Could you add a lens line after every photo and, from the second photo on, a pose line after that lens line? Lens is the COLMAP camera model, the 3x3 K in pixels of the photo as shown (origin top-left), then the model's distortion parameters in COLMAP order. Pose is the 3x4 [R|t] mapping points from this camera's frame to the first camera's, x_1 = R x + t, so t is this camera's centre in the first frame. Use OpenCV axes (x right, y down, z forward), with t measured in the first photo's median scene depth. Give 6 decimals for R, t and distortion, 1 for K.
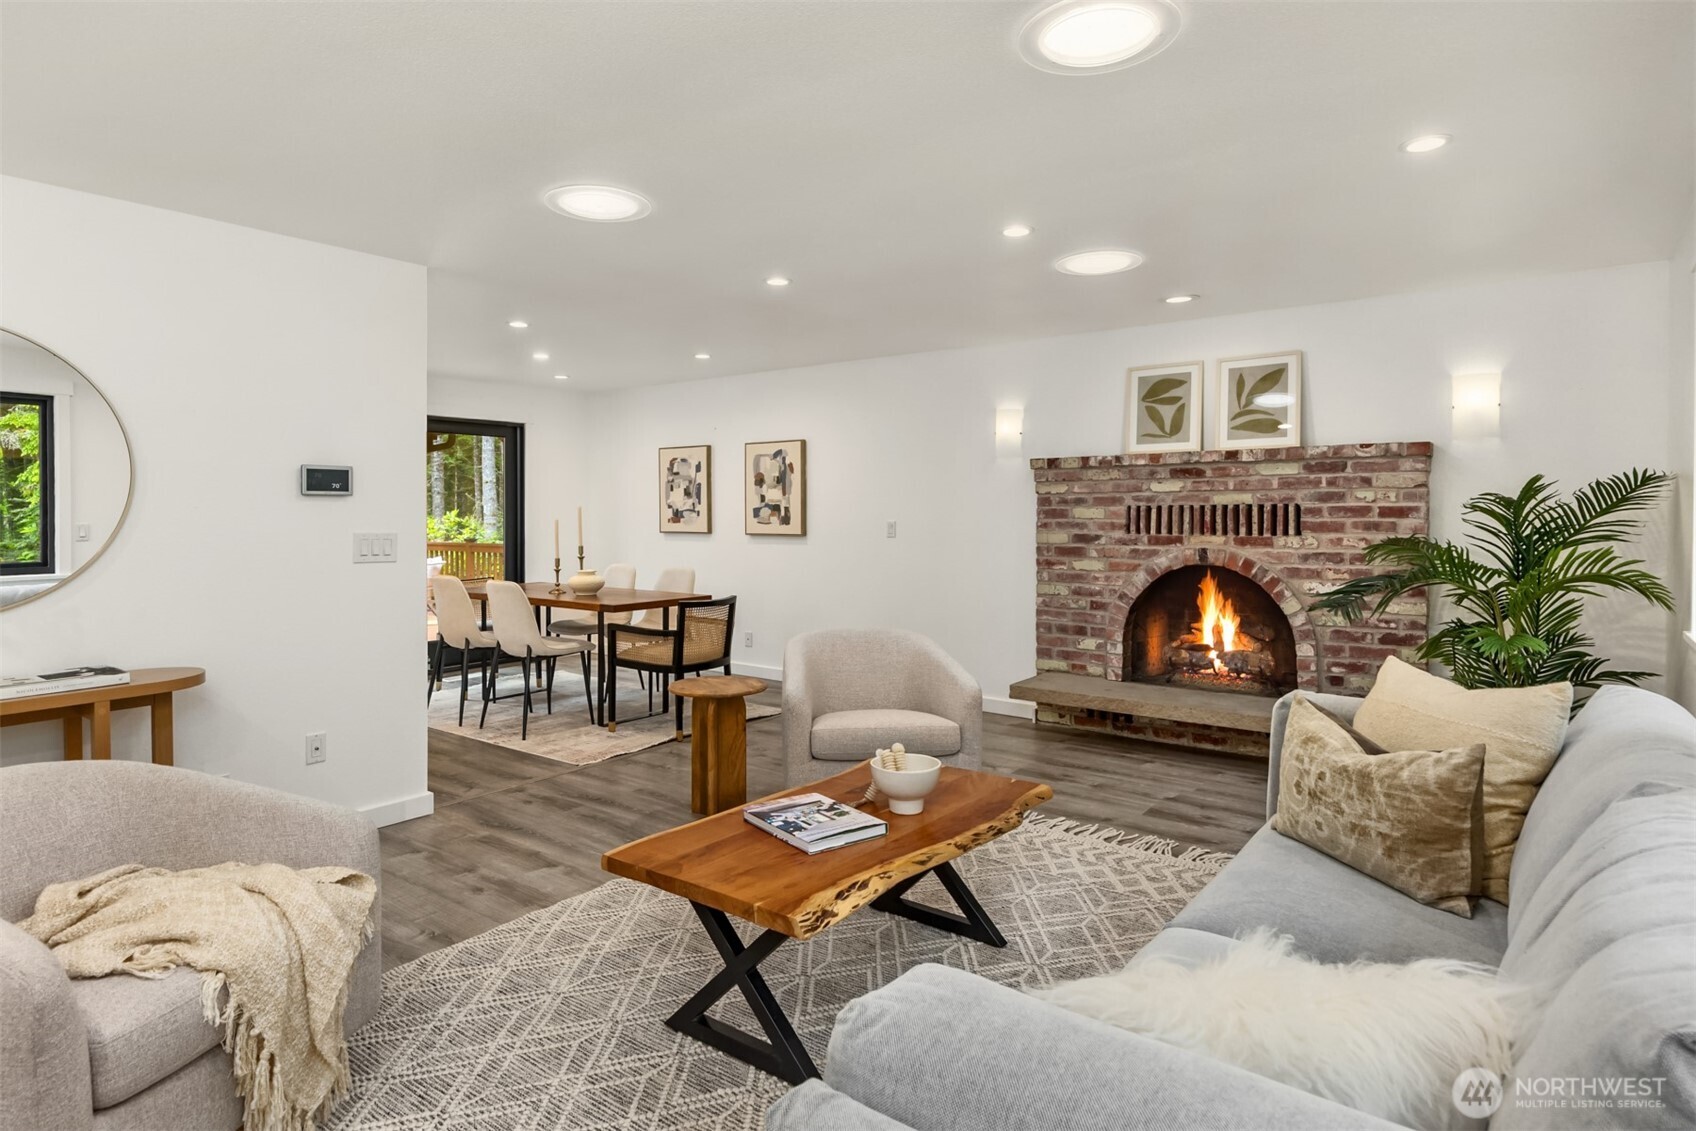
lens RADIAL K [[932.9, 0, 837.8], [0, 932.9, 527.1], [0, 0, 1]] dist [0.000522, 0.000041]
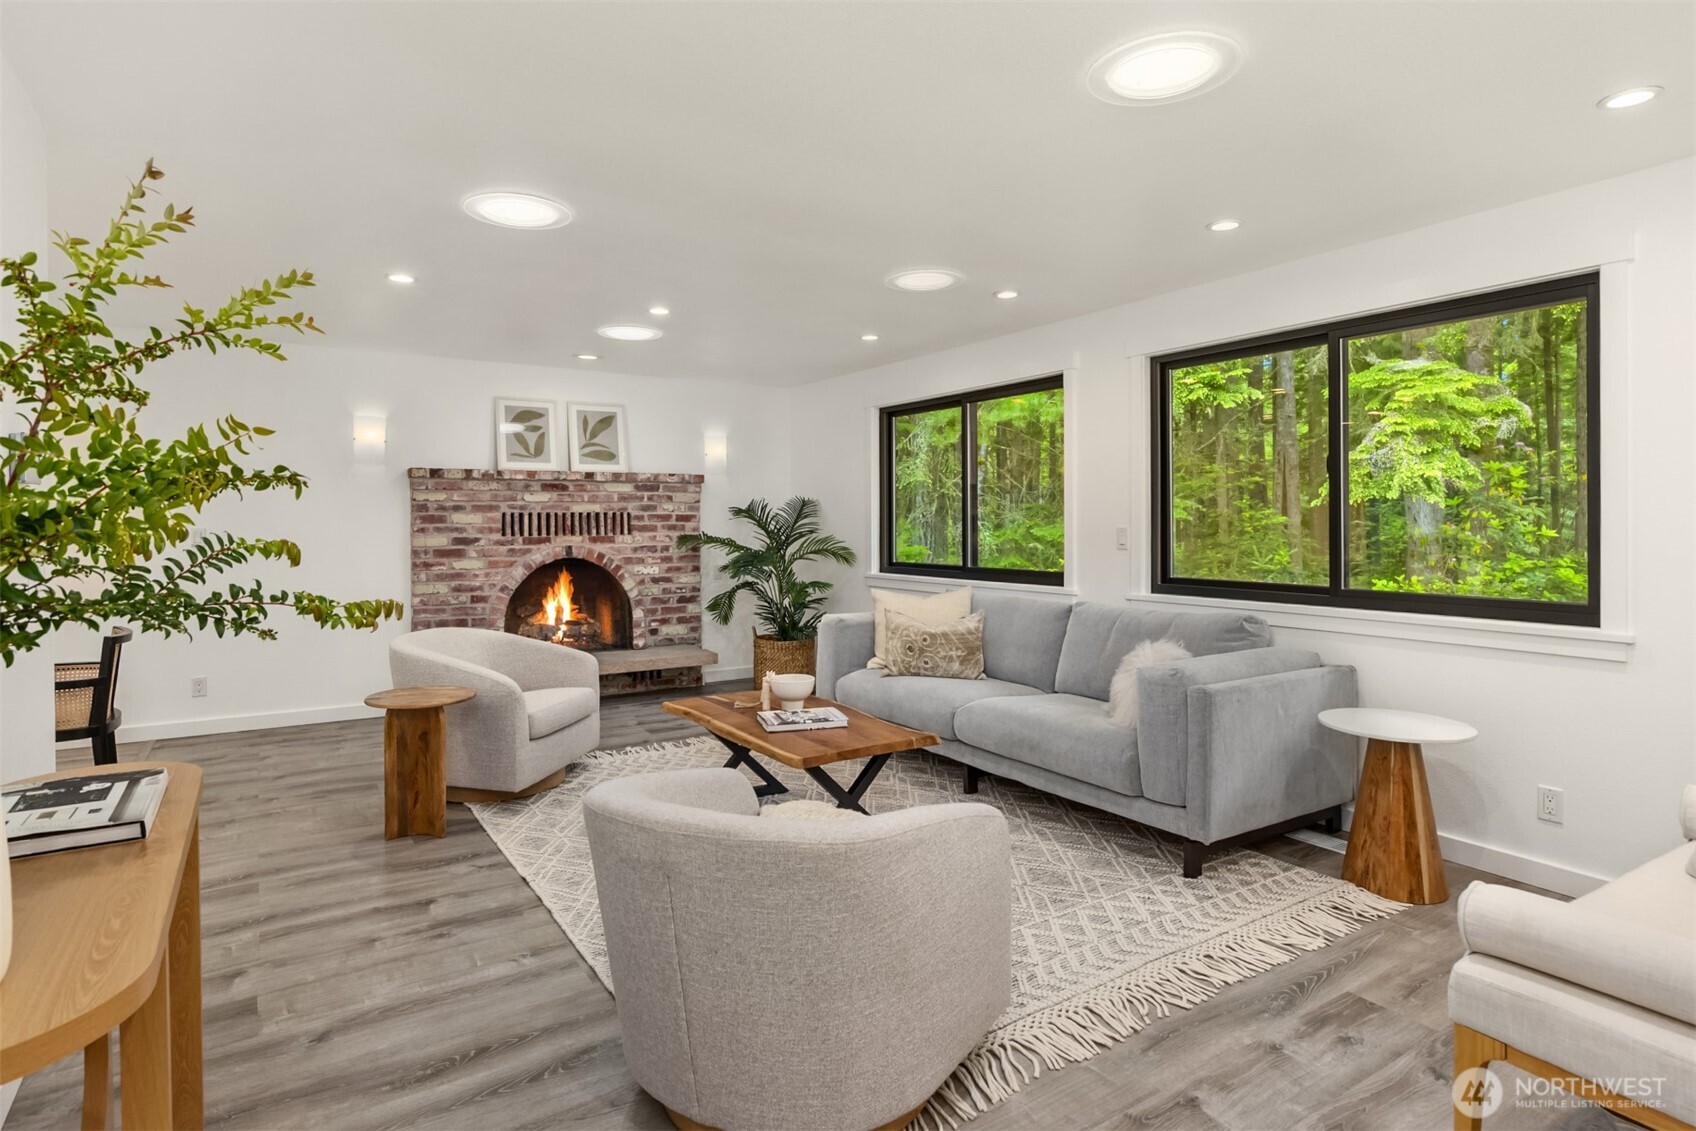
lens RADIAL K [[932.9, 0, 837.8], [0, 932.9, 527.1], [0, 0, 1]] dist [0.000522, 0.000041]
pose [[0.316831, -0.004786, 0.948470, -0.712151], [0.016389, 0.999866, -0.000429, 0.003350], [-0.948340, 0.015681, 0.316867, 0.226252]]
